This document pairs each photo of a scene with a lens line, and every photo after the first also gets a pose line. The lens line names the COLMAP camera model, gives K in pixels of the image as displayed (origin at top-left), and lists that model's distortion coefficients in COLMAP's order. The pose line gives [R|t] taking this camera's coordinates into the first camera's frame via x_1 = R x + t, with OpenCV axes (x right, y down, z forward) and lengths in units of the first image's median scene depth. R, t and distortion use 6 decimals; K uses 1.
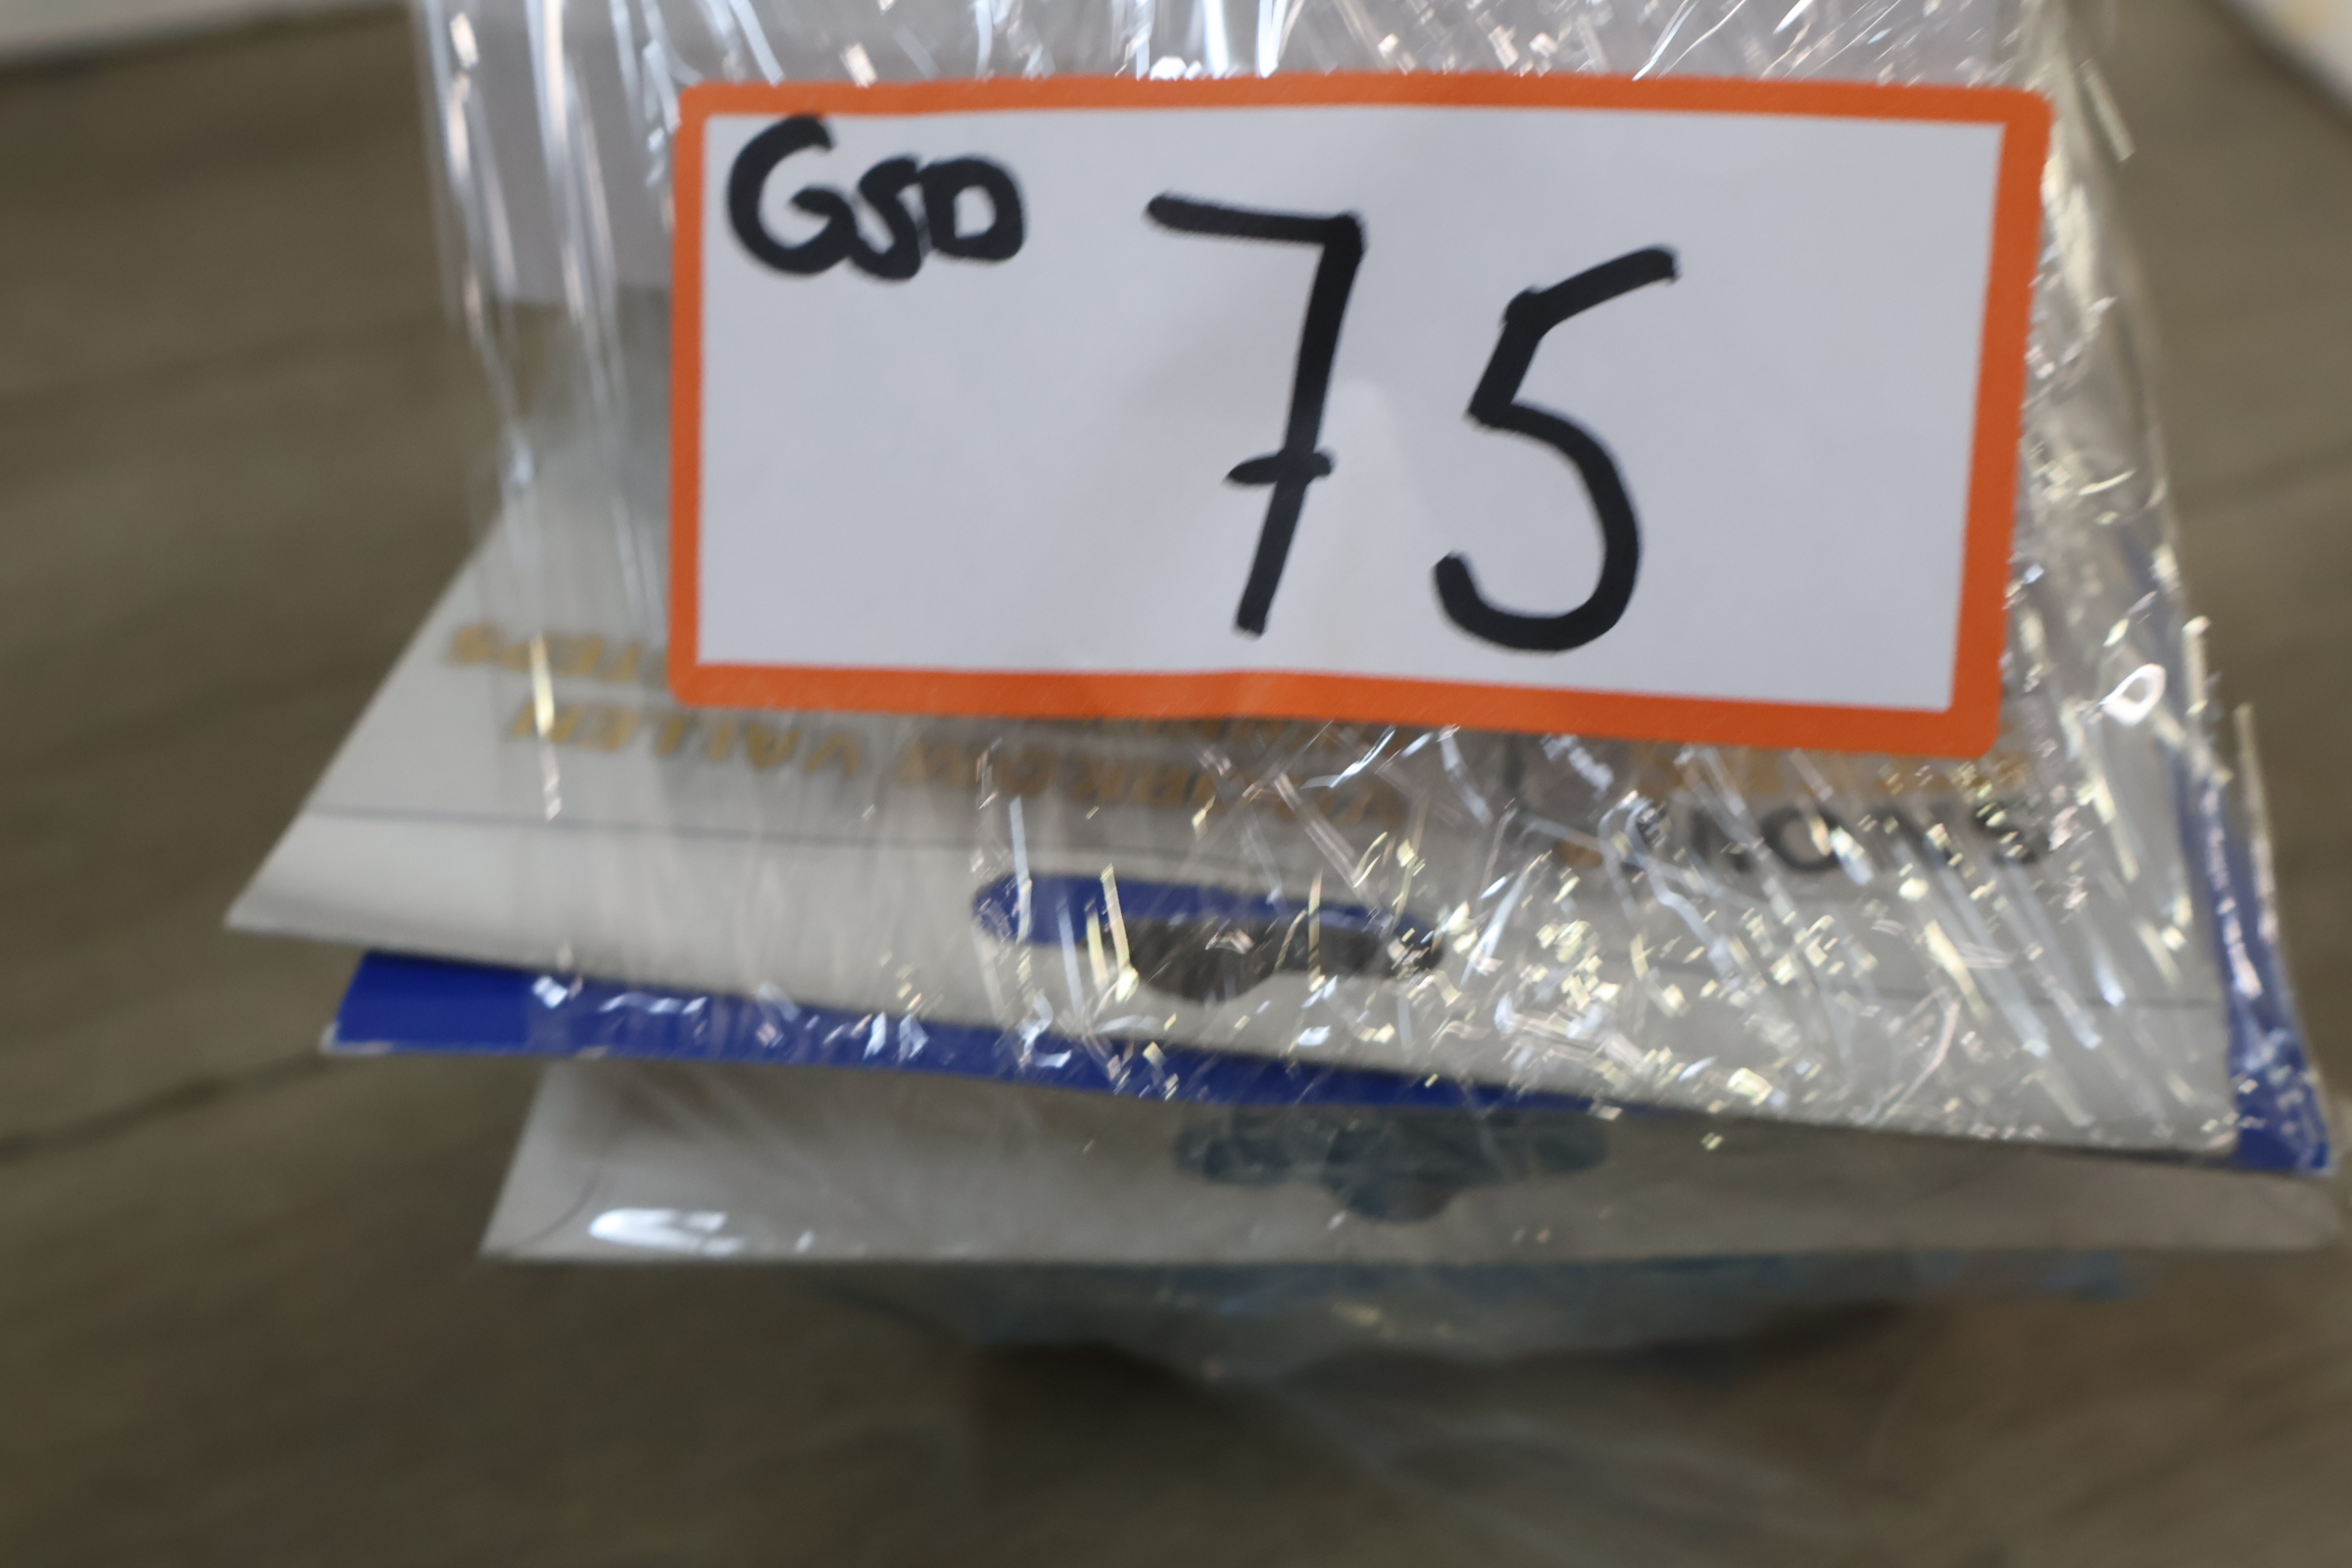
lens RADIAL K [[2313.4, 0, 1176.0], [0, 2313.4, 784.0], [0, 0, 1]] dist [0.007928, 0.000879]
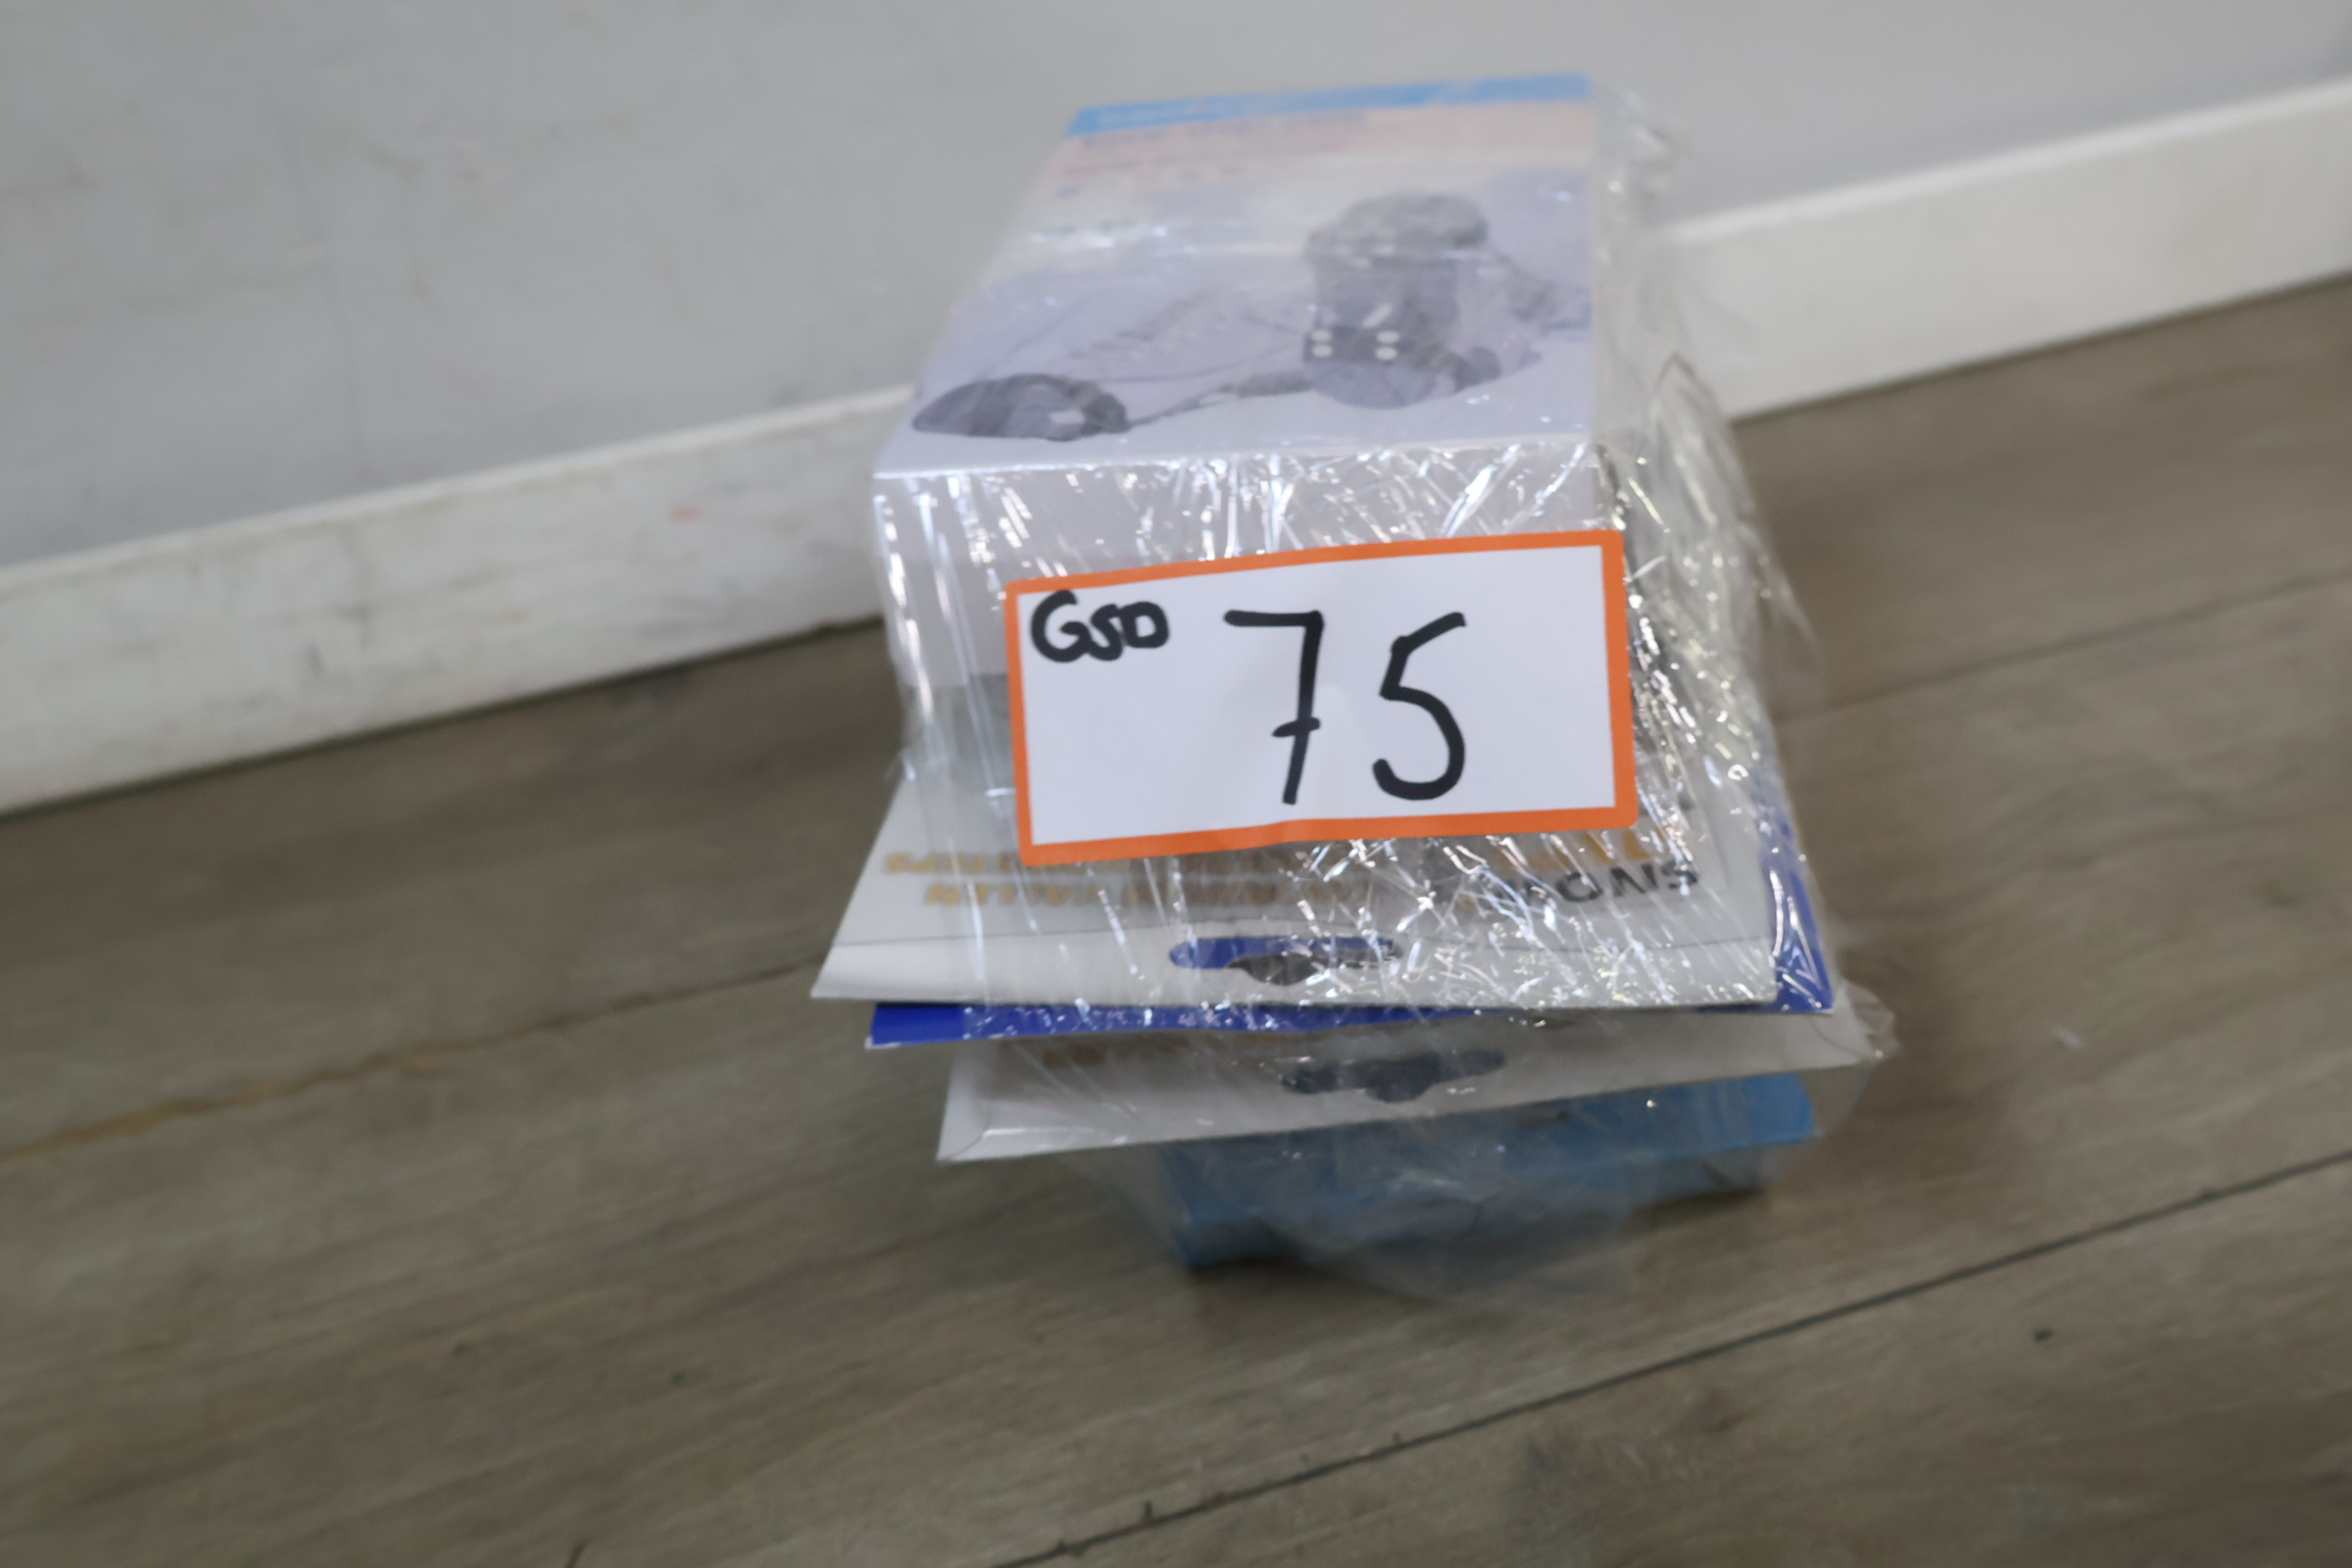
lens RADIAL K [[2313.4, 0, 1176.0], [0, 2313.4, 784.0], [0, 0, 1]] dist [0.007928, 0.000879]
pose [[0.995237, -0.097425, -0.003329, -0.064715], [0.095998, 0.985447, -0.140279, 0.207927], [0.016947, 0.139291, 0.990106, -1.134626]]
